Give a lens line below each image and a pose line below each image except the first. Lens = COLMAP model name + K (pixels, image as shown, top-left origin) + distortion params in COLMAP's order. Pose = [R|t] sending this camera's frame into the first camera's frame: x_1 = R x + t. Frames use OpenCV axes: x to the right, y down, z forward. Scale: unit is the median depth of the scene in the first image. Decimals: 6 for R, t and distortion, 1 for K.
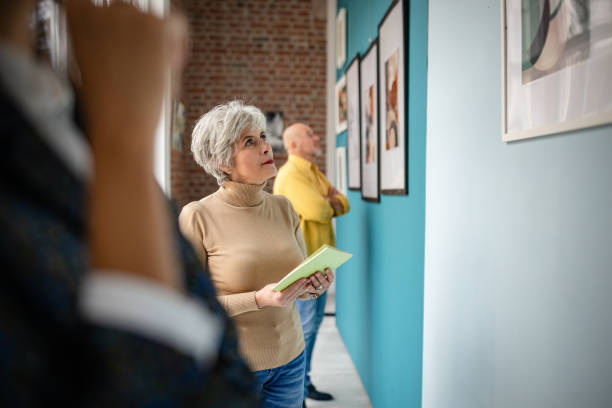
lens RADIAL K [[594.6, 0, 330.8], [0, 594.6, 205.2], [0, 0, 1]] dist [-0.001485, -0.003120]
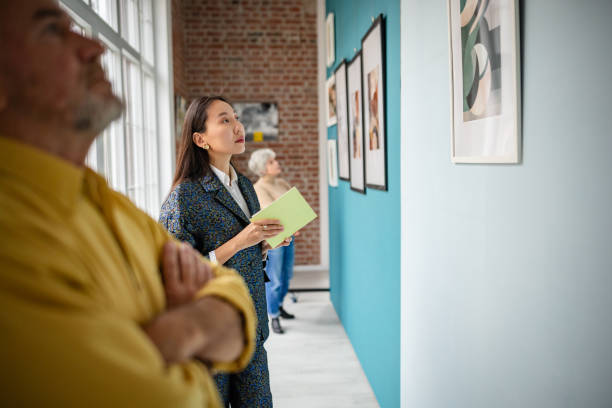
lens RADIAL K [[591.5, 0, 331.4], [0, 591.5, 203.4], [0, 0, 1]] dist [-0.003840, -0.002212]
pose [[0.999746, -0.019841, 0.010658, 0.001732], [0.019376, 0.998924, 0.042126, -0.018122], [-0.011483, -0.041909, 0.999055, -0.074012]]
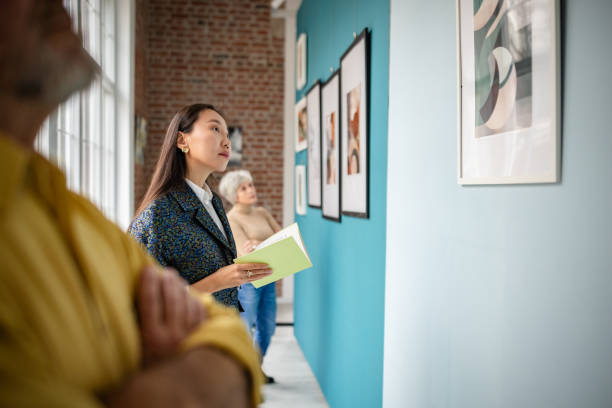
lens RADIAL K [[593.0, 0, 307.5], [0, 593.0, 205.4], [0, 0, 1]] dist [0.009314, 0.000637]
pose [[0.998913, 0.005229, 0.046318, -0.013694], [-0.004880, 0.999959, -0.007645, -0.013351], [-0.046356, 0.007411, 0.998898, -0.033398]]
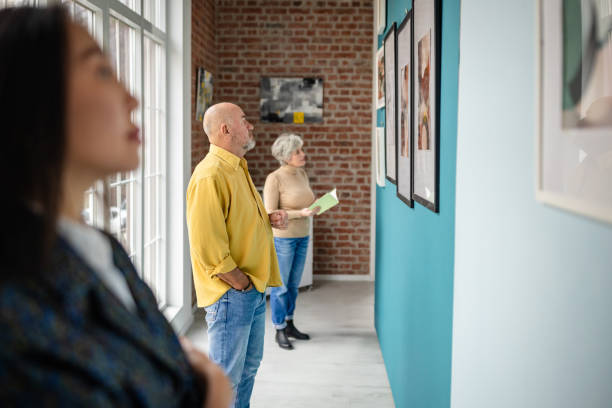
lens RADIAL K [[636.8, 0, 323.7], [0, 636.8, 166.3], [0, 0, 1]] dist [-0.002404, 0.000880]
pose [[0.993779, 0.011512, -0.110777, 0.028462], [-0.009985, 0.999847, 0.014329, -0.037405], [0.110925, -0.013134, 0.993742, 0.049370]]
